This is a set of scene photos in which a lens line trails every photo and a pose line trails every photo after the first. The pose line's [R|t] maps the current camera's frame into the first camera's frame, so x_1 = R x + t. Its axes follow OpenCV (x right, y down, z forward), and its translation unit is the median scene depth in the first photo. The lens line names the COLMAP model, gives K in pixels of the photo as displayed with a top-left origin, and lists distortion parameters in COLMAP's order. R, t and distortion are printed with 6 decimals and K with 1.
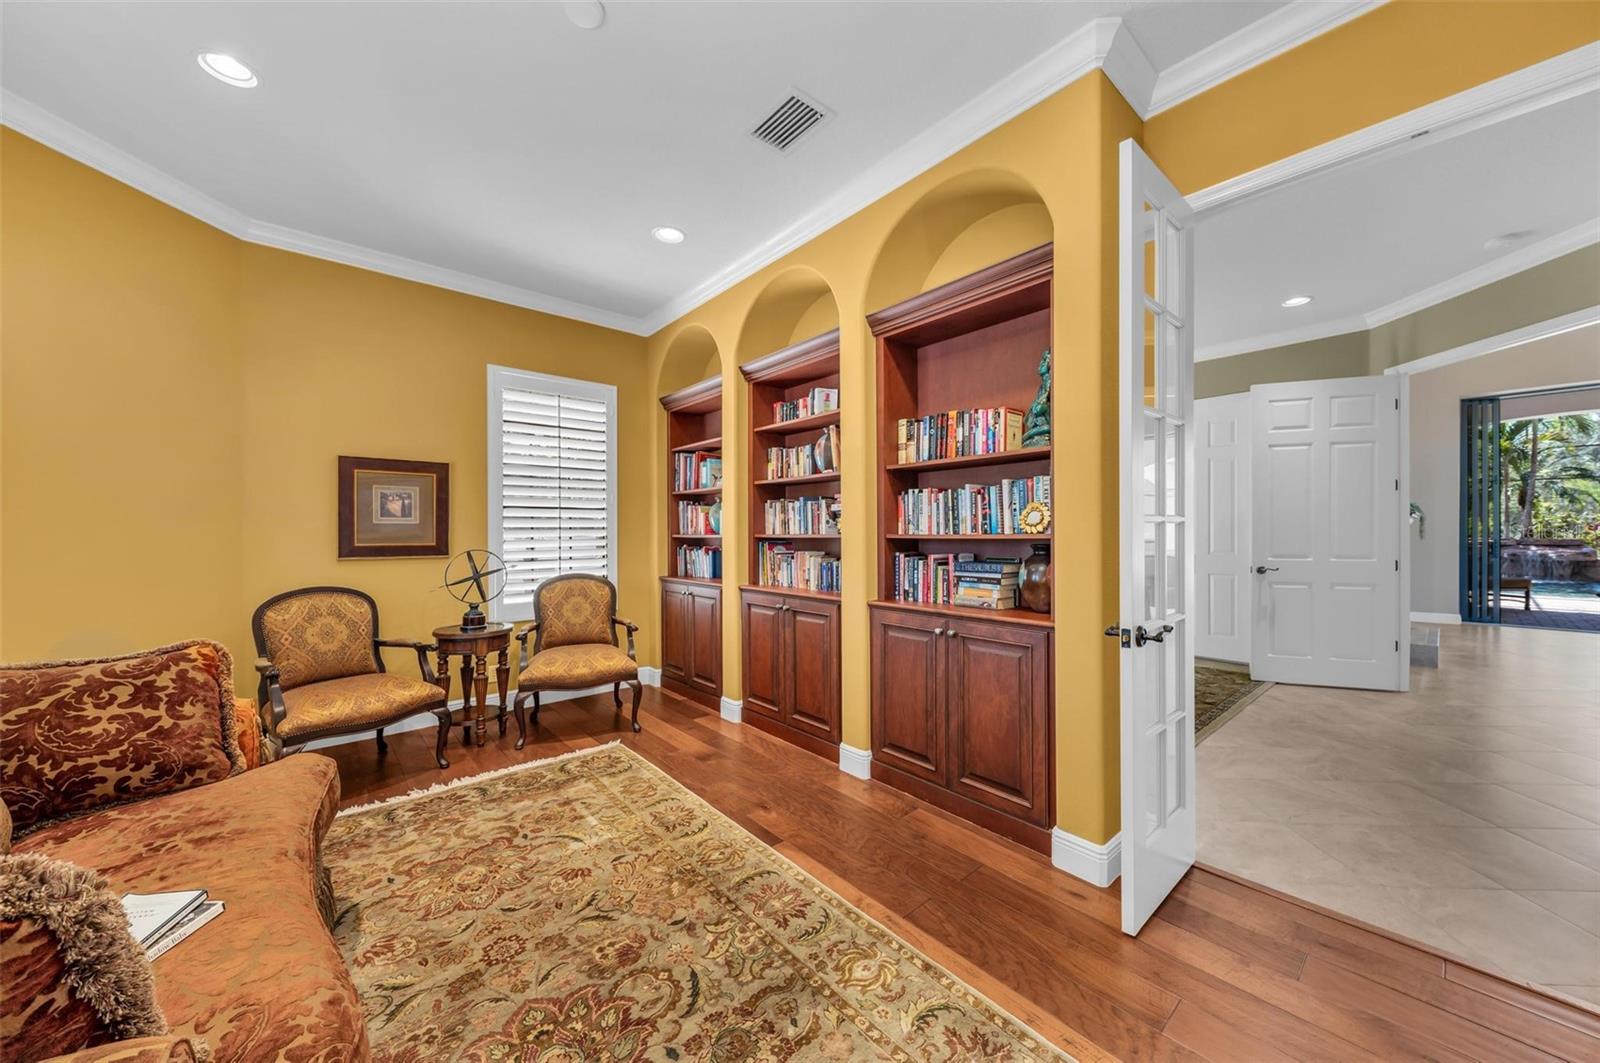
lens RADIAL K [[571.3, 0, 800.8], [0, 571.3, 534.6], [0, 0, 1]] dist [0.013958, -0.000381]
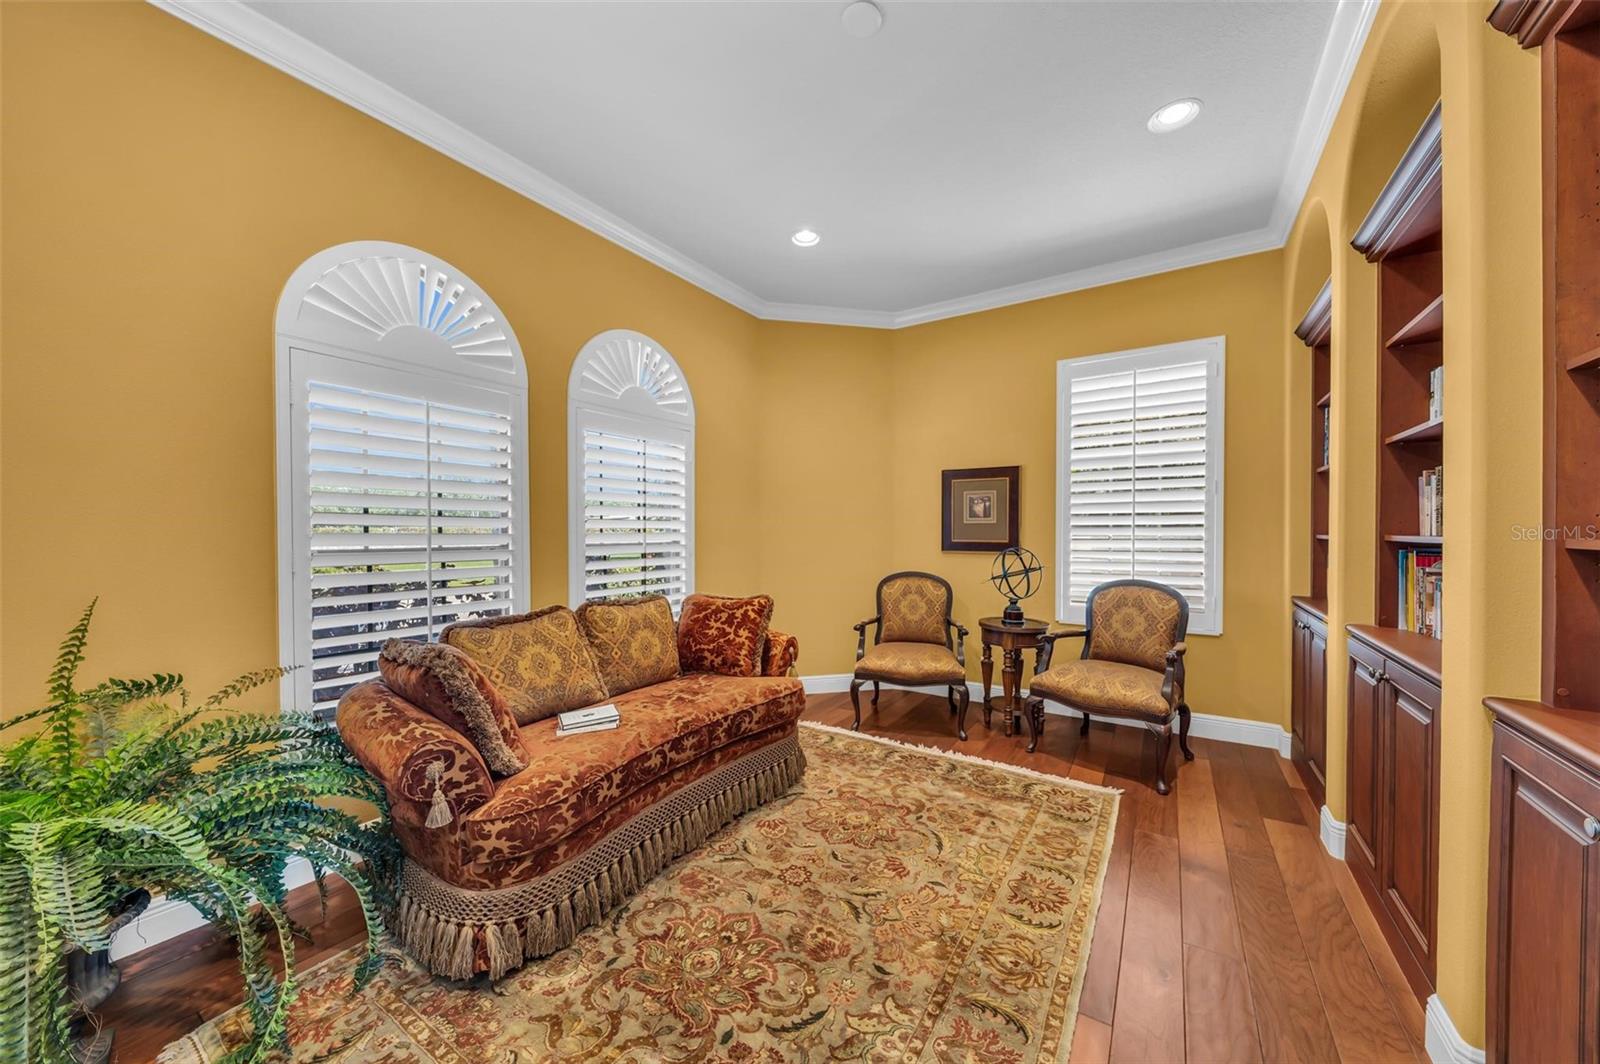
lens RADIAL K [[571.3, 0, 800.8], [0, 571.3, 535.1], [0, 0, 1]] dist [0.013958, -0.000381]
pose [[0.280768, 0.011264, -0.959710, 0.451124], [-0.003225, 0.999937, 0.010793, -0.008737], [0.959770, 0.000065, 0.280786, 0.470435]]
